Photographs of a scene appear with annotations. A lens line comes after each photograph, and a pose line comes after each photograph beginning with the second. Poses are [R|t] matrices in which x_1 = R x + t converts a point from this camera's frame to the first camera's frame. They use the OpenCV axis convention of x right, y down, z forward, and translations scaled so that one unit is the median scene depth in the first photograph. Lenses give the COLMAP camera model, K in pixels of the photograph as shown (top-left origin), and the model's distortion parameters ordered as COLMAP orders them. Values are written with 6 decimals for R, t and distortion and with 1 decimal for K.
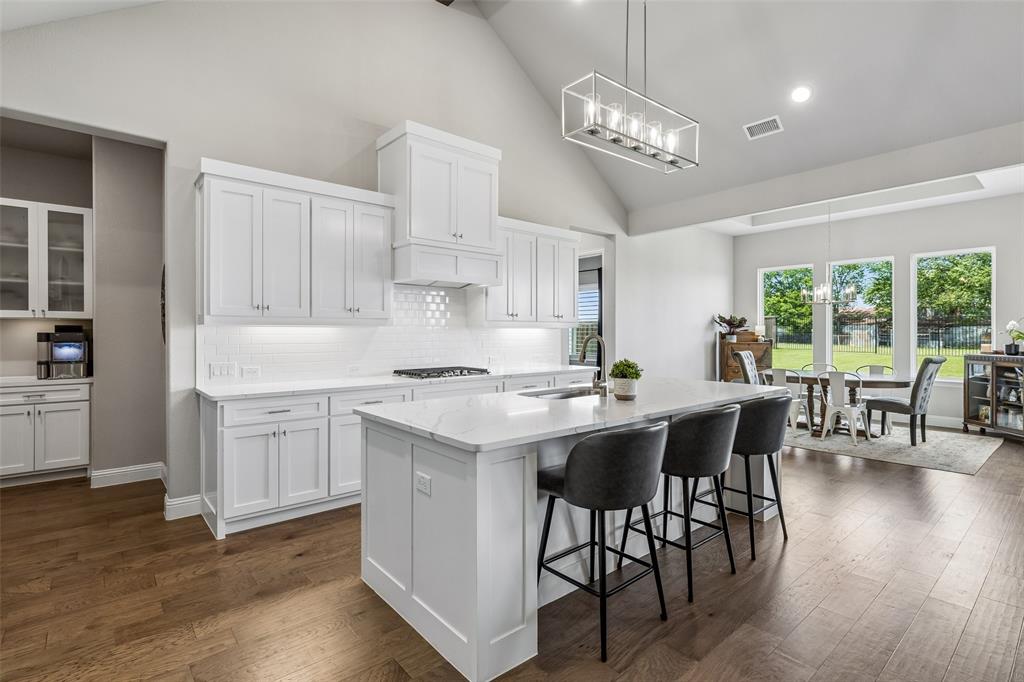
lens RADIAL K [[494.2, 0, 513.6], [0, 494.2, 333.7], [0, 0, 1]] dist [-0.002232, 0.002111]
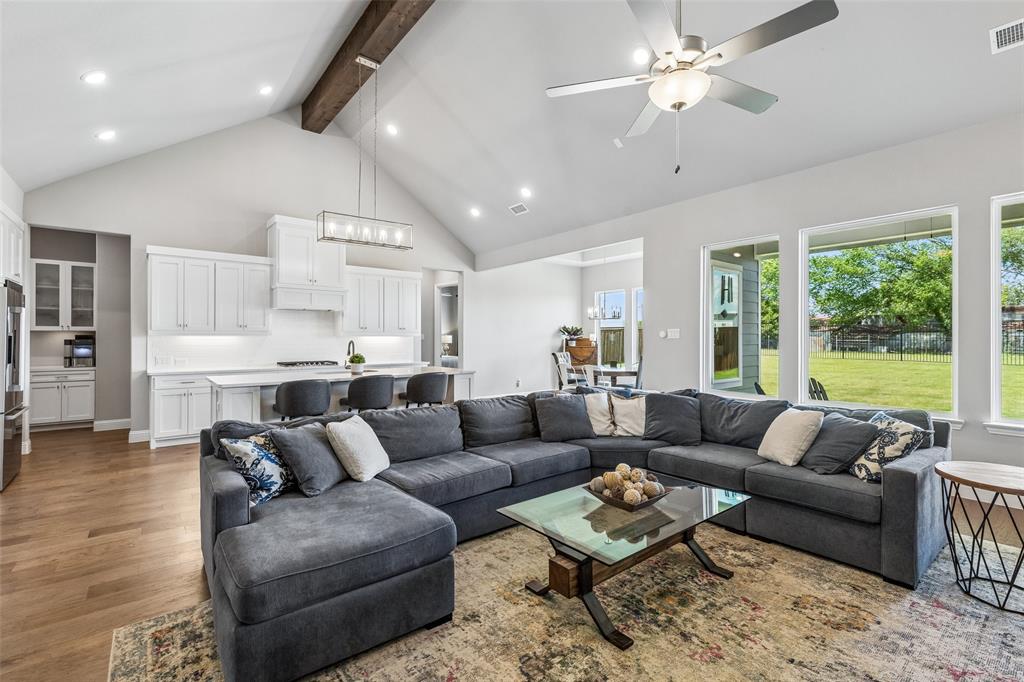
lens RADIAL K [[466.4, 0, 519.1], [0, 466.4, 335.0], [0, 0, 1]] dist [0.004942, -0.000579]
pose [[0.999643, -0.000454, -0.026697, 0.609157], [0.000199, 0.999954, -0.009564, -0.001818], [0.026700, 0.009556, 0.999598, -0.535713]]
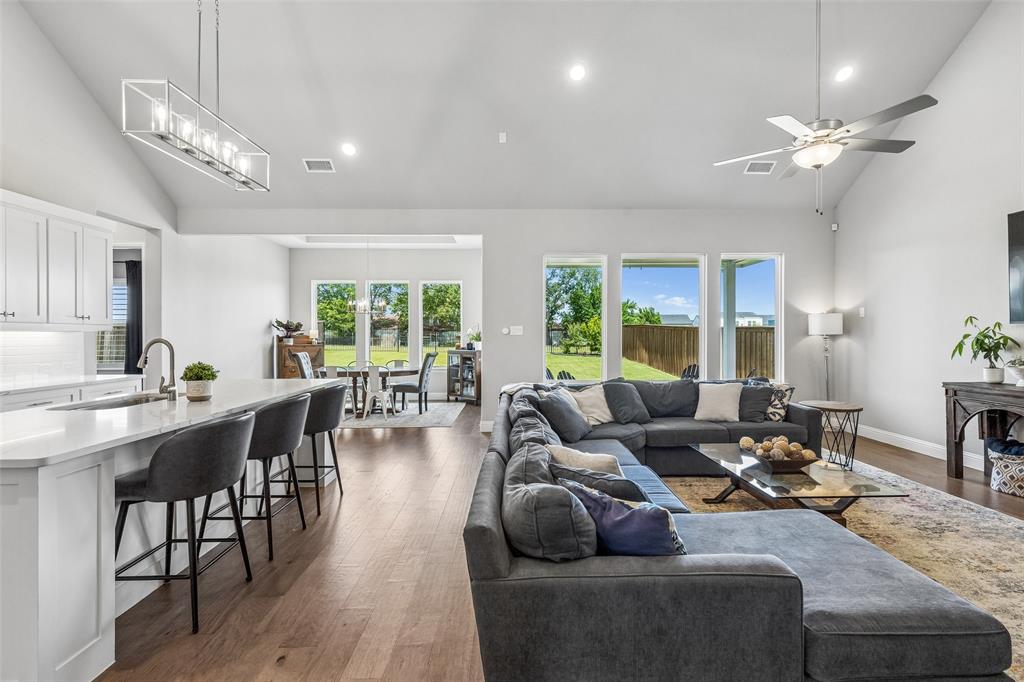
lens RADIAL K [[466.4, 0, 524.5], [0, 466.4, 336.4], [0, 0, 1]] dist [0.004942, -0.000579]
pose [[0.623562, -0.002520, 0.781770, -0.079577], [0.002943, 0.999995, 0.000876, -0.001163], [-0.781768, 0.001754, 0.623567, -0.105716]]
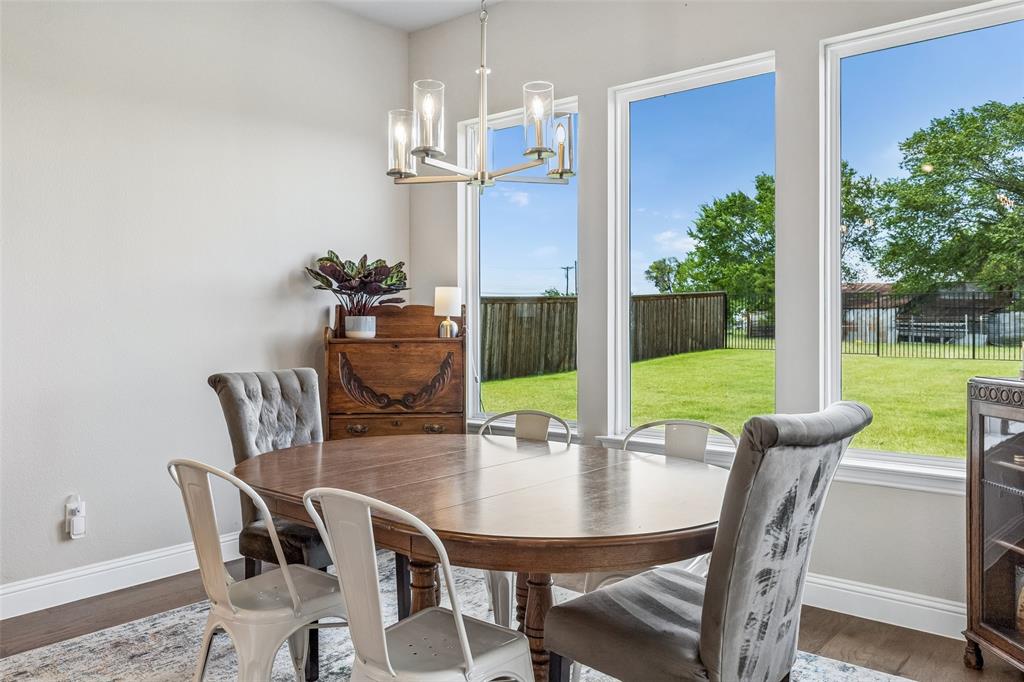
lens RADIAL K [[772.8, 0, 517.7], [0, 772.8, 318.8], [0, 0, 1]] dist [0.009369, 0.003841]
pose [[0.986214, 0.000079, 0.165476, 0.847610], [0.001194, 0.999970, -0.007595, 0.016359], [-0.165471, 0.007688, 0.986185, 0.880843]]
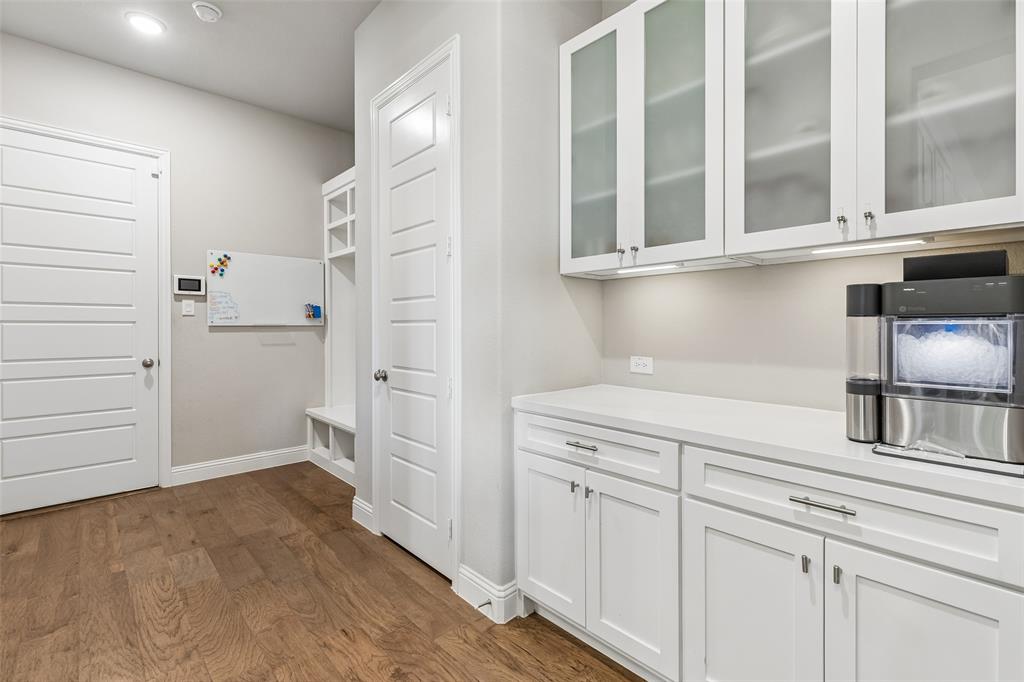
lens RADIAL K [[466.4, 0, 512.6], [0, 466.4, 333.0], [0, 0, 1]] dist [0.004942, -0.000579]
pose [[0.048399, 0.000252, -0.998828, -0.685629], [0.000121, 1.000000, 0.000258, 0.026790], [0.998828, -0.000134, 0.048399, 0.778755]]
